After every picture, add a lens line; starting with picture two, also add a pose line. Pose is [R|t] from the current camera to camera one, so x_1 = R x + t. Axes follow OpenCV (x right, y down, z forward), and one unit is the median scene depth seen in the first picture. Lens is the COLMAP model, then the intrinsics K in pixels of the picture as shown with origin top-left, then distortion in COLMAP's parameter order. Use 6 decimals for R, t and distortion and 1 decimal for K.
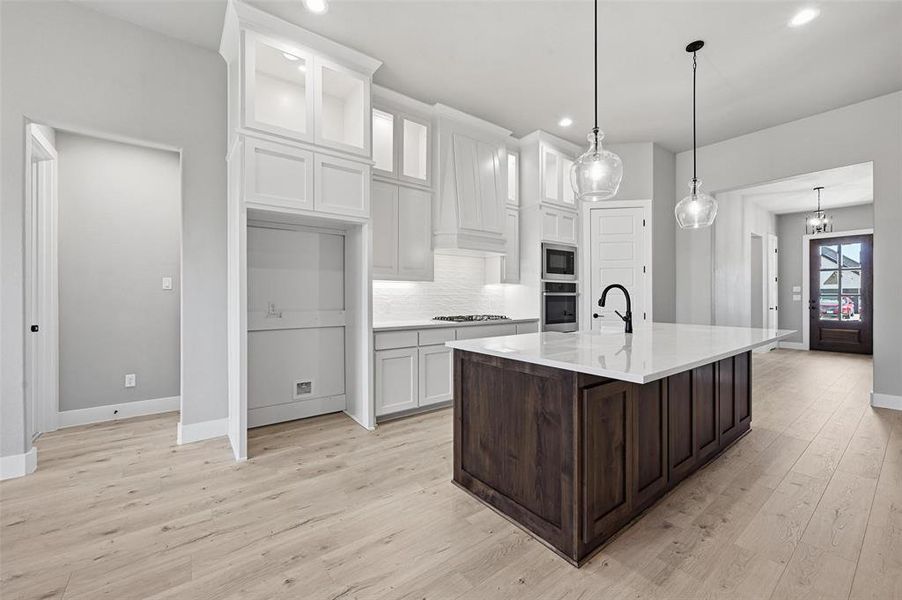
lens RADIAL K [[355.9, 0, 445.1], [0, 355.9, 299.0], [0, 0, 1]] dist [0.003866, -0.000002]
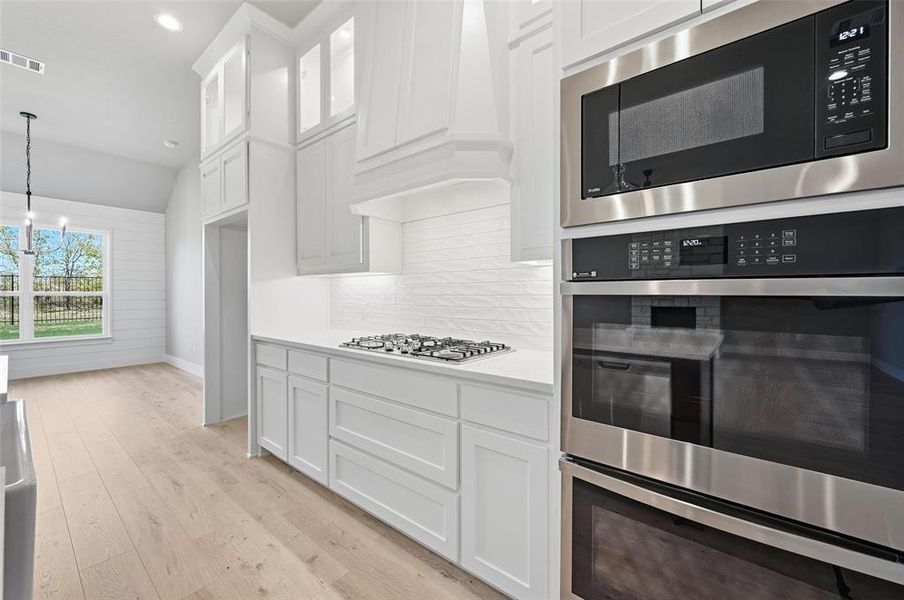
lens RADIAL K [[356.7, 0, 454.5], [0, 356.7, 295.3], [0, 0, 1]] dist [0.003866, -0.000002]
pose [[0.243685, 0.004800, -0.969842, 0.492276], [-0.004106, 0.999984, 0.003917, -0.010832], [0.969846, 0.003028, 0.243701, 0.863806]]
